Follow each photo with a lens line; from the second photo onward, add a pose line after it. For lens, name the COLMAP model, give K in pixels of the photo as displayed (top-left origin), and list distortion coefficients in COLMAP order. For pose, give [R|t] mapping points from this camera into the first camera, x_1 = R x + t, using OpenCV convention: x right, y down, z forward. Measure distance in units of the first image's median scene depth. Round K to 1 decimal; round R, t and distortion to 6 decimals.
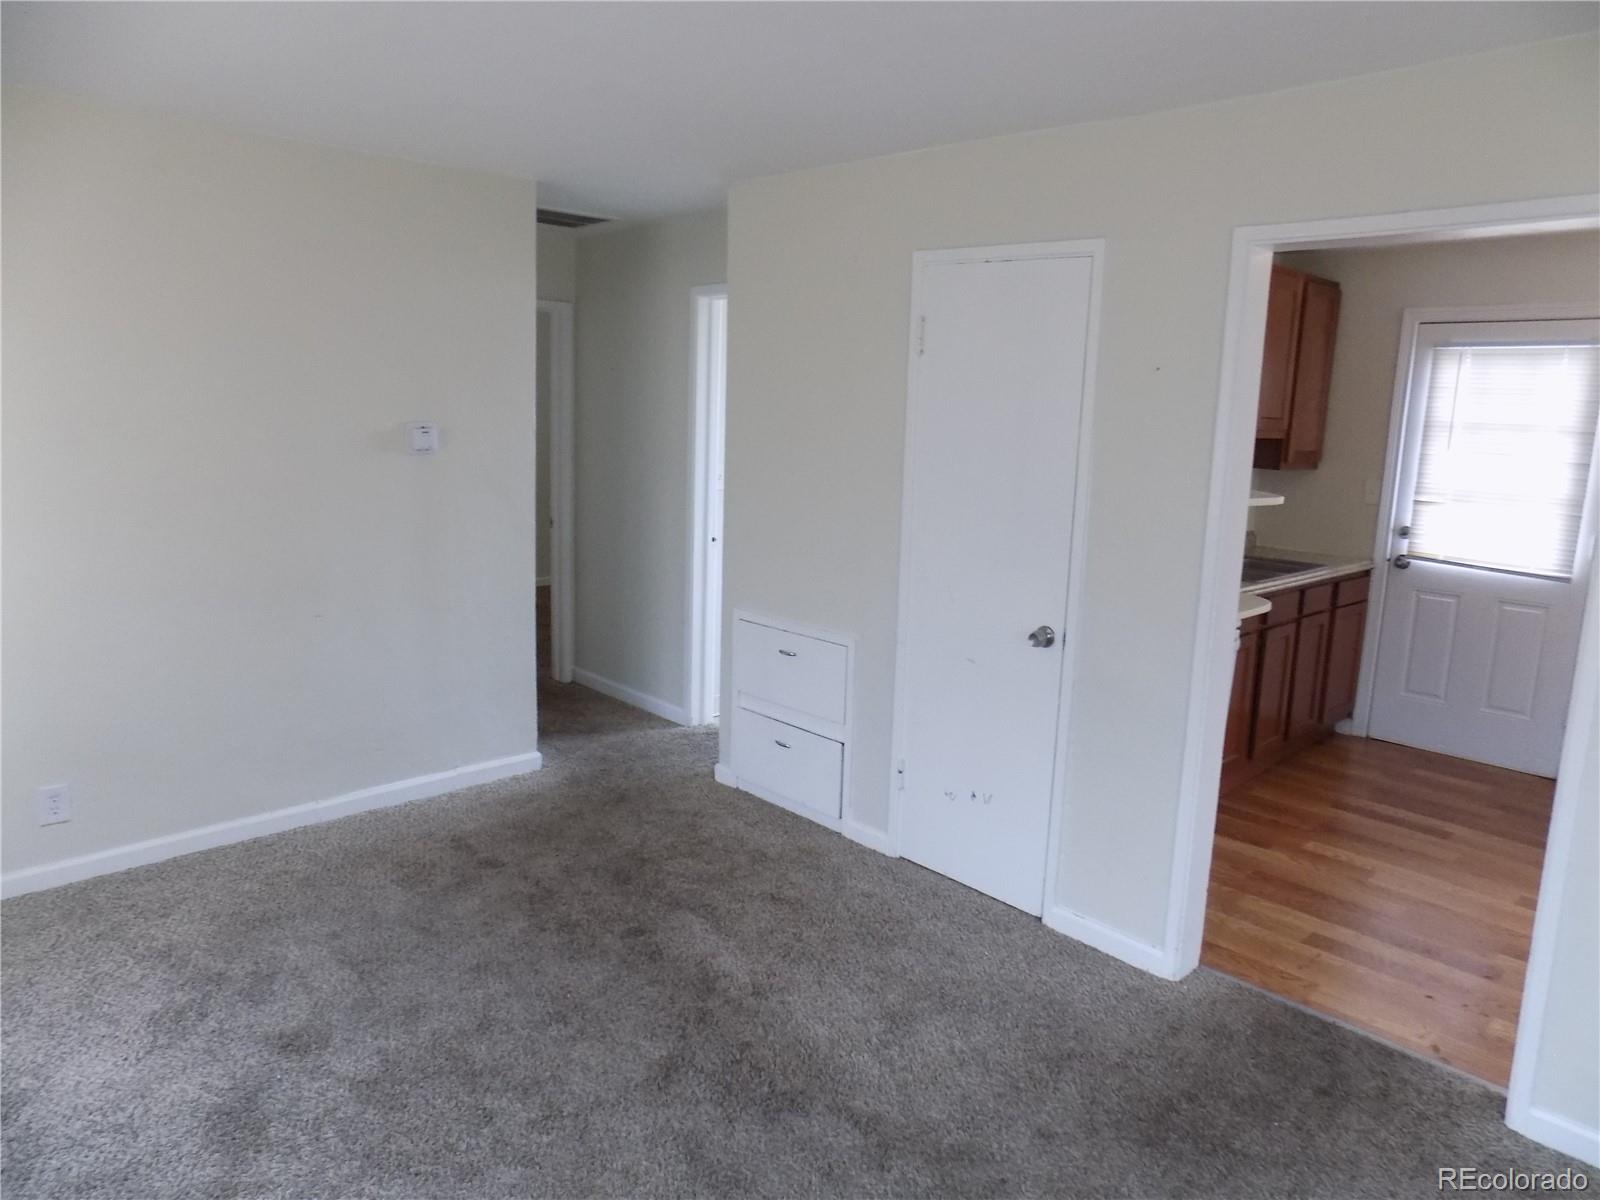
lens RADIAL K [[1061.4, 0, 800.0], [0, 1061.4, 600.0], [0, 0, 1]] dist [-0.066320, 0.001200]
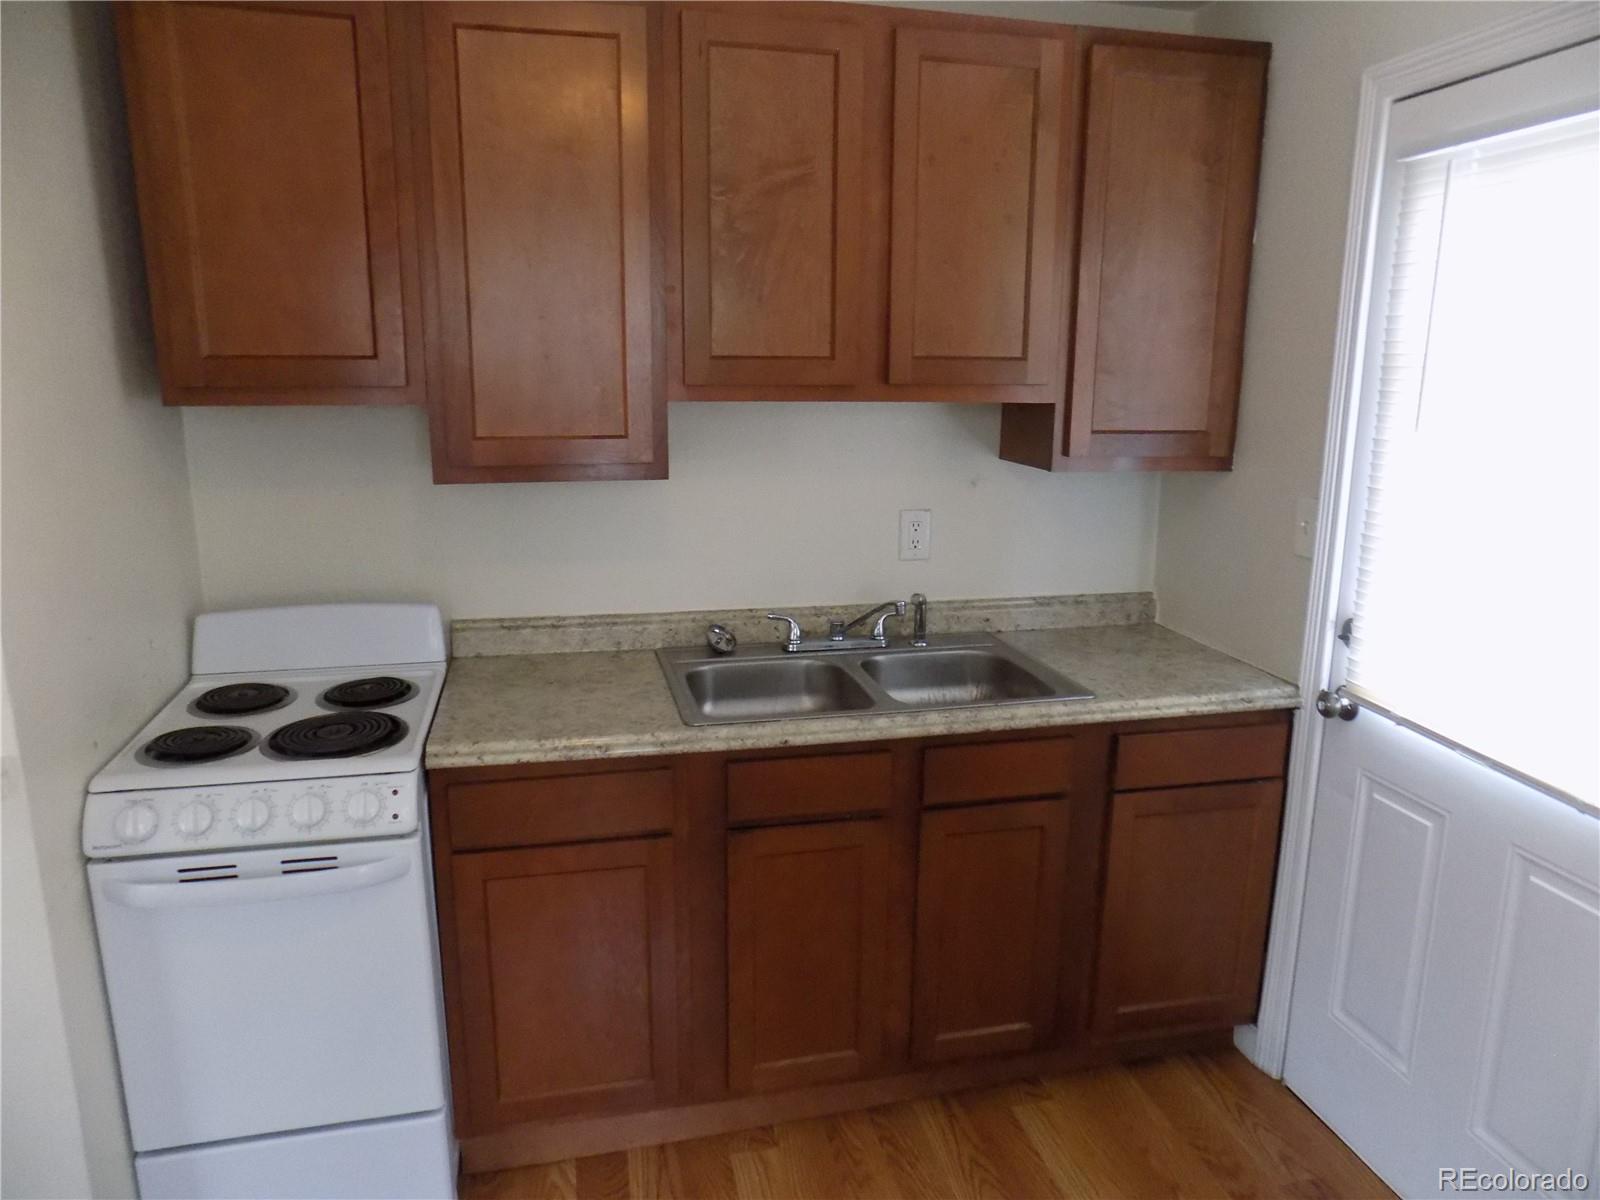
lens RADIAL K [[1061.4, 0, 800.0], [0, 1061.4, 600.0], [0, 0, 1]] dist [-0.066320, 0.001200]
pose [[0.860125, 0.081002, -0.503611, 0.597994], [-0.070348, 0.996714, 0.040165, -0.078327], [0.505210, 0.000881, 0.862996, 0.539692]]
